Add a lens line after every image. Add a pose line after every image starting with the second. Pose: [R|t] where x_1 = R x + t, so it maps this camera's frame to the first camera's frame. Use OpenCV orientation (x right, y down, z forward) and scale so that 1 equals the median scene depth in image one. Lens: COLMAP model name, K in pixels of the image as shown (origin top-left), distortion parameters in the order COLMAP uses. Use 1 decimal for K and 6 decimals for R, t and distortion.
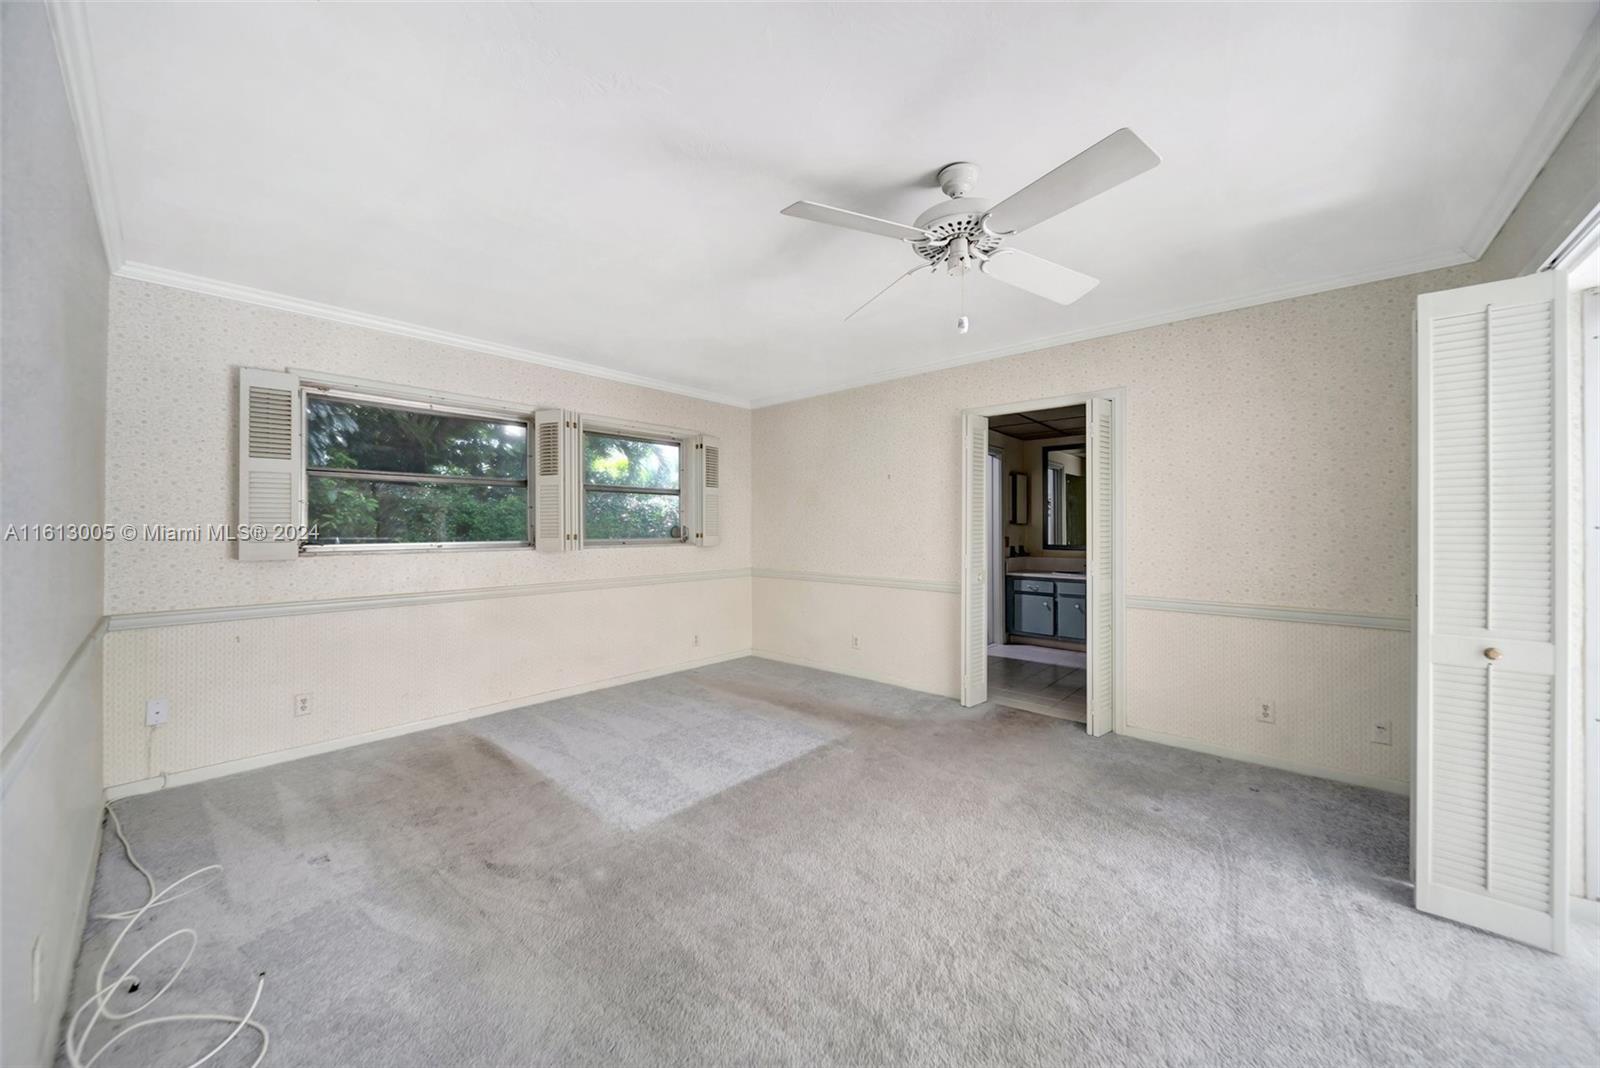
lens RADIAL K [[565.4, 0, 793.9], [0, 565.4, 525.3], [0, 0, 1]] dist [0.003105, -0.002624]
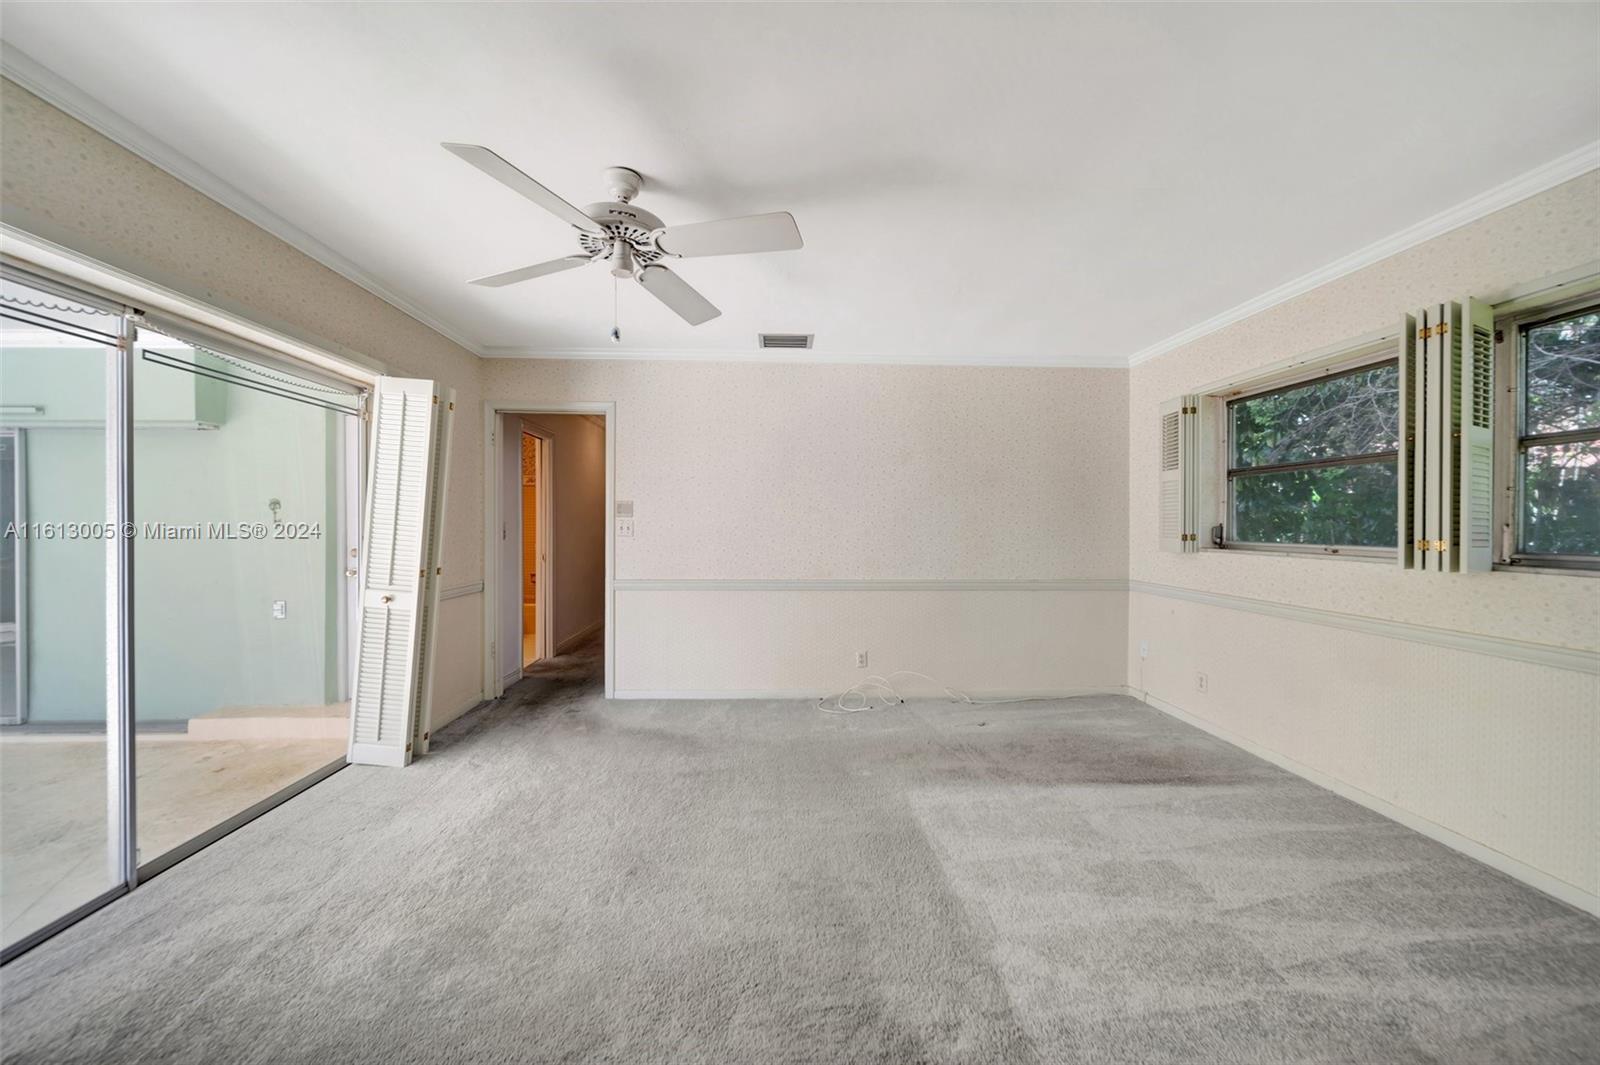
lens RADIAL K [[565.4, 0, 799.5], [0, 565.4, 526.8], [0, 0, 1]] dist [0.003105, -0.002624]
pose [[-0.699082, 0.003317, -0.715033, 0.247867], [-0.004514, 0.999949, 0.009053, 0.000948], [0.715027, 0.009557, -0.699032, 0.602926]]
